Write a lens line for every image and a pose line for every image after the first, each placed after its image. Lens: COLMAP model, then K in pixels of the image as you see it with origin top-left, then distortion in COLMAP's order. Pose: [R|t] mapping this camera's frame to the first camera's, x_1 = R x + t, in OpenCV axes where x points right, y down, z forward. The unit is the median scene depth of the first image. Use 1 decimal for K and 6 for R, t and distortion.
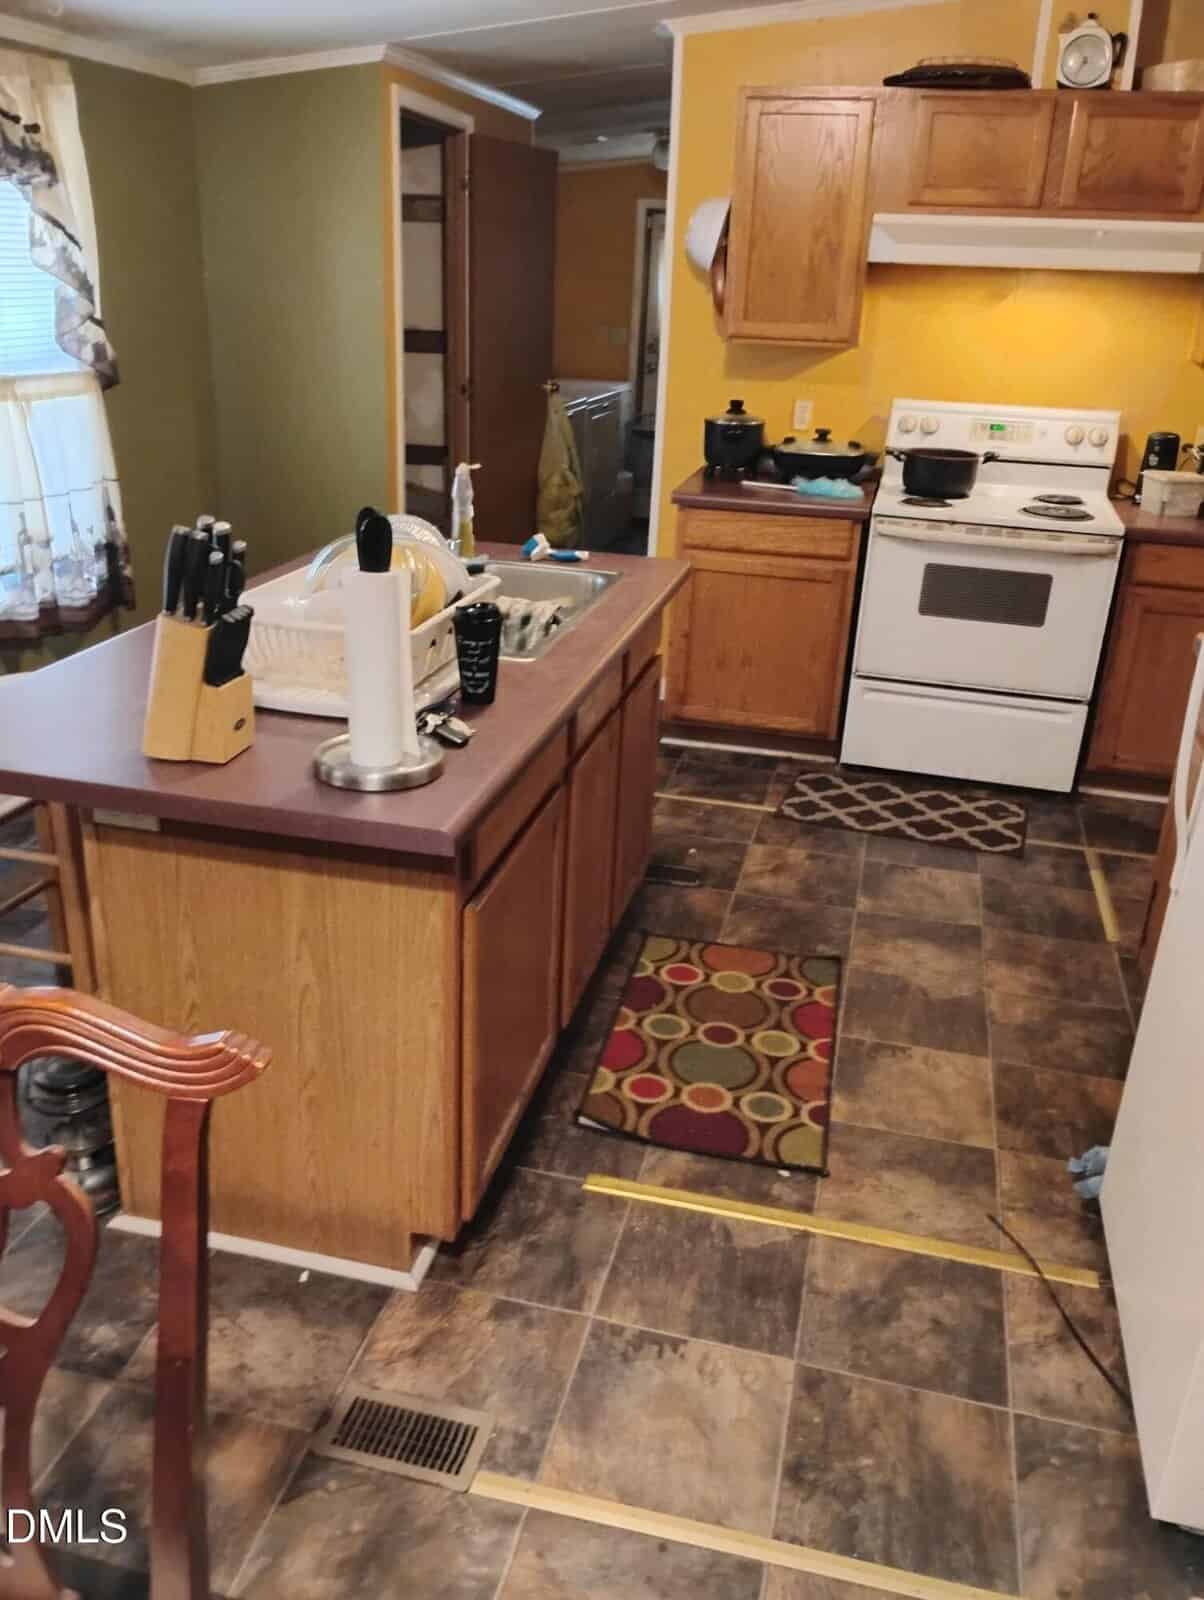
lens RADIAL K [[1296.2, 0, 617.3], [0, 1296.2, 806.0], [0, 0, 1]] dist [0.102668, -0.162406]
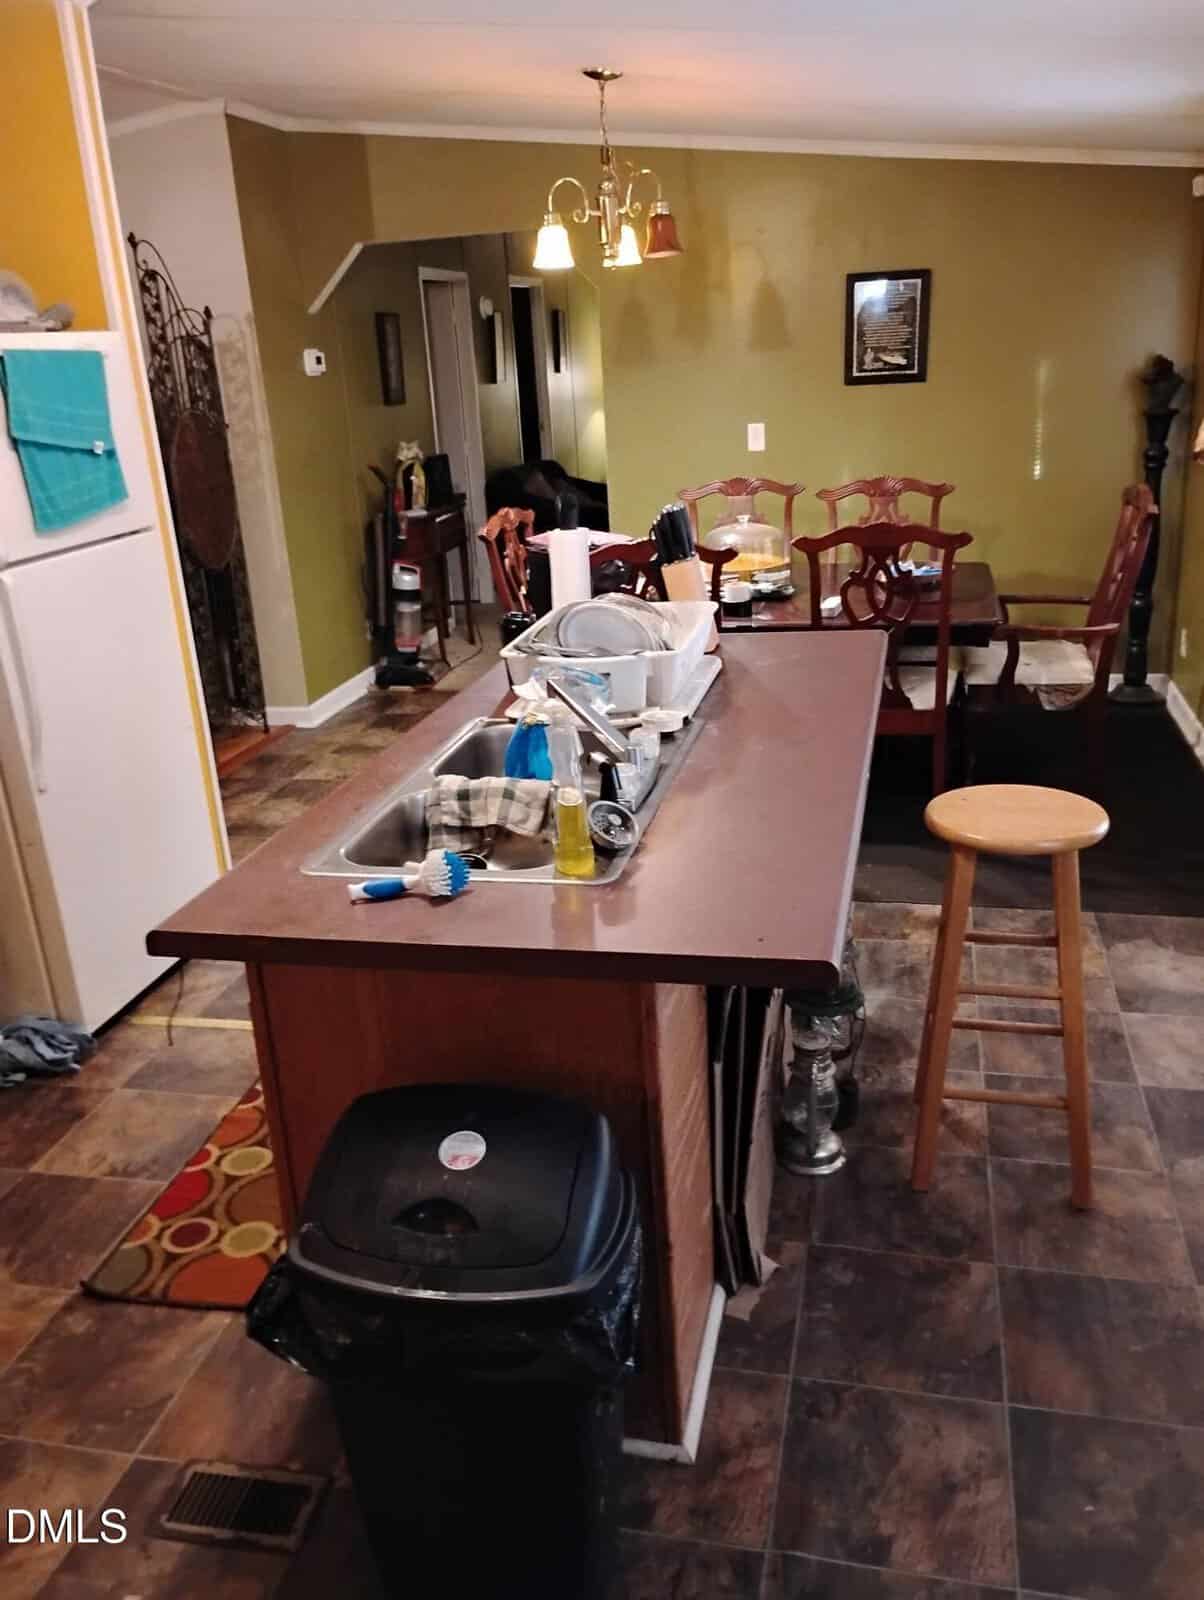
lens RADIAL K [[1296.2, 0, 617.3], [0, 1296.2, 806.0], [0, 0, 1]] dist [0.102668, -0.162406]
pose [[-0.999040, -0.038132, -0.021554, 0.796331], [-0.042493, 0.724293, 0.688182, -0.702862], [-0.010631, 0.688437, -0.725218, 1.774058]]
